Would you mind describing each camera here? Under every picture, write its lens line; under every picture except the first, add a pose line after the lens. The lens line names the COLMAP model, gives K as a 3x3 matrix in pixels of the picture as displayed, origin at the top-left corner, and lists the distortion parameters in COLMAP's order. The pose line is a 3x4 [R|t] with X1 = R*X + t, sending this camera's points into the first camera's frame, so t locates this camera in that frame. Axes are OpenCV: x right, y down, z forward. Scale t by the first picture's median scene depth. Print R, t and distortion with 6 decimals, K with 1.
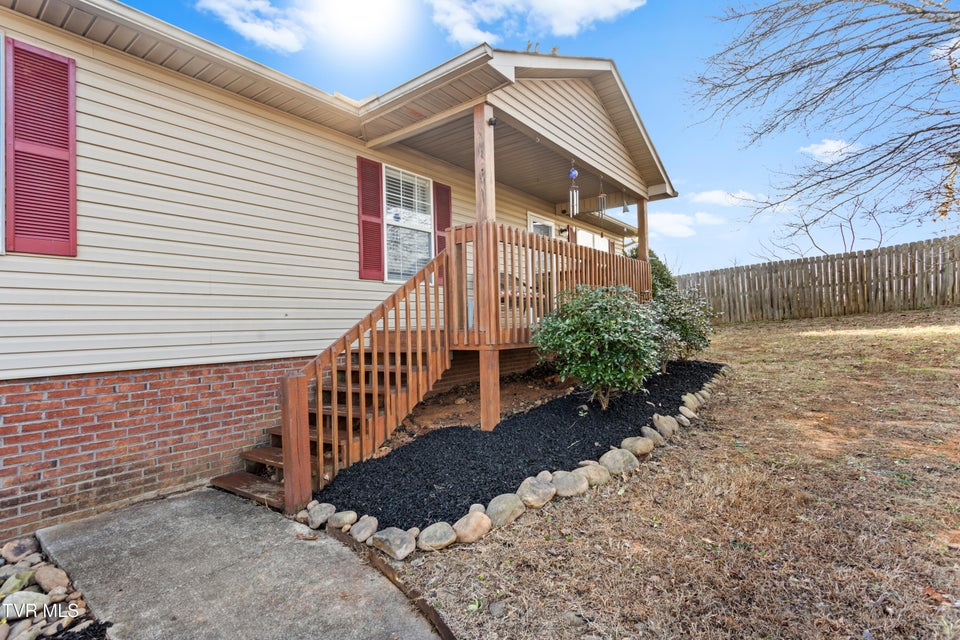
lens RADIAL K [[458.2, 0, 472.0], [0, 458.2, 307.6], [0, 0, 1]] dist [0.001975, 0.001009]
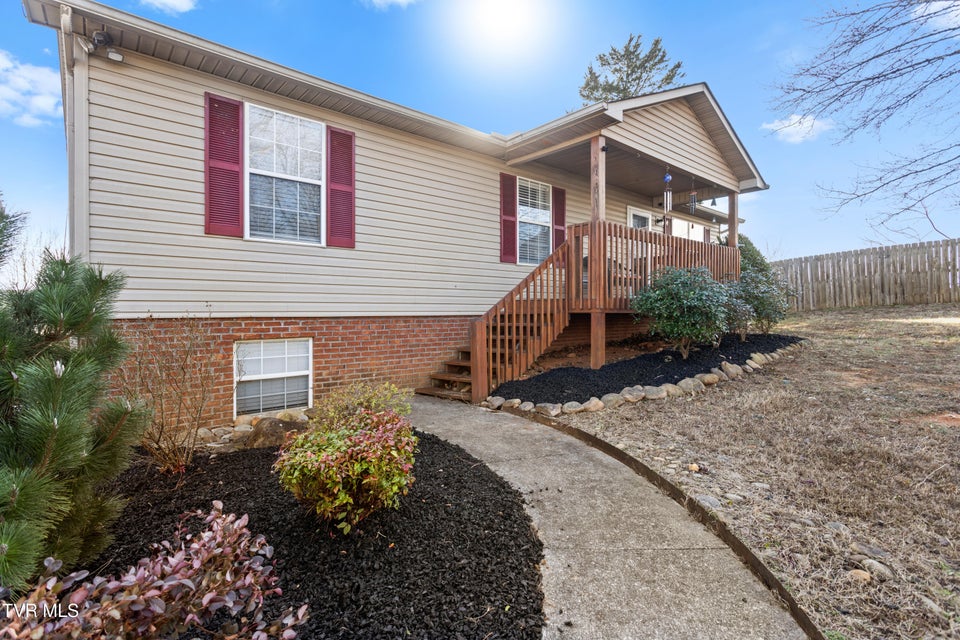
lens RADIAL K [[458.2, 0, 472.0], [0, 458.2, 307.6], [0, 0, 1]] dist [0.001975, 0.001009]
pose [[0.980983, 0.021200, -0.192932, -0.065835], [-0.014910, 0.999311, 0.033998, 0.032039], [0.193519, -0.030475, 0.980623, -0.416847]]
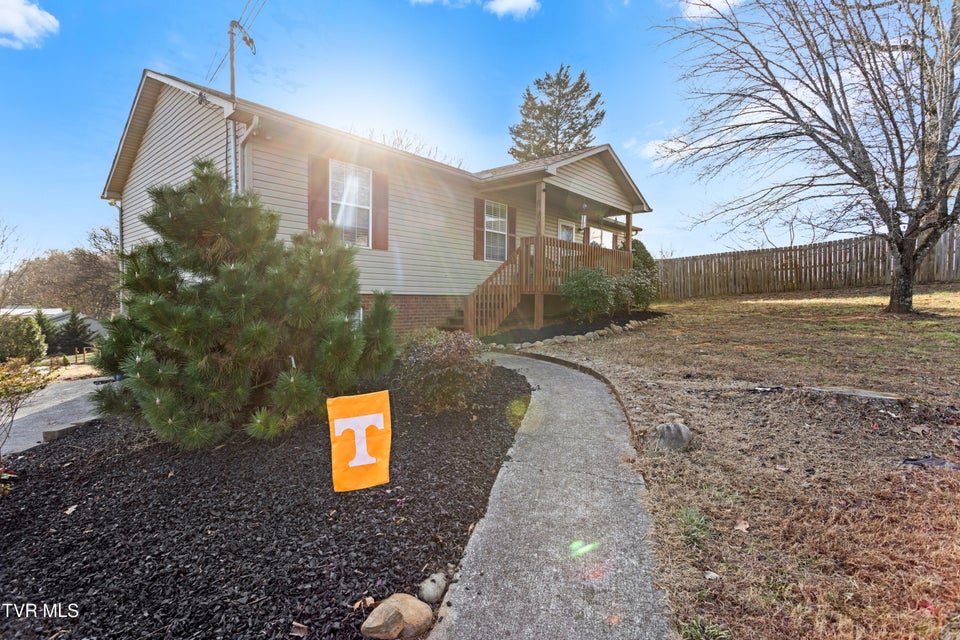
lens RADIAL K [[458.2, 0, 472.0], [0, 458.2, 307.6], [0, 0, 1]] dist [0.001975, 0.001009]
pose [[0.998416, 0.034128, -0.044734, -0.171304], [-0.031518, 0.997831, 0.057792, 0.036824], [0.046609, -0.056290, 0.997326, -1.135446]]
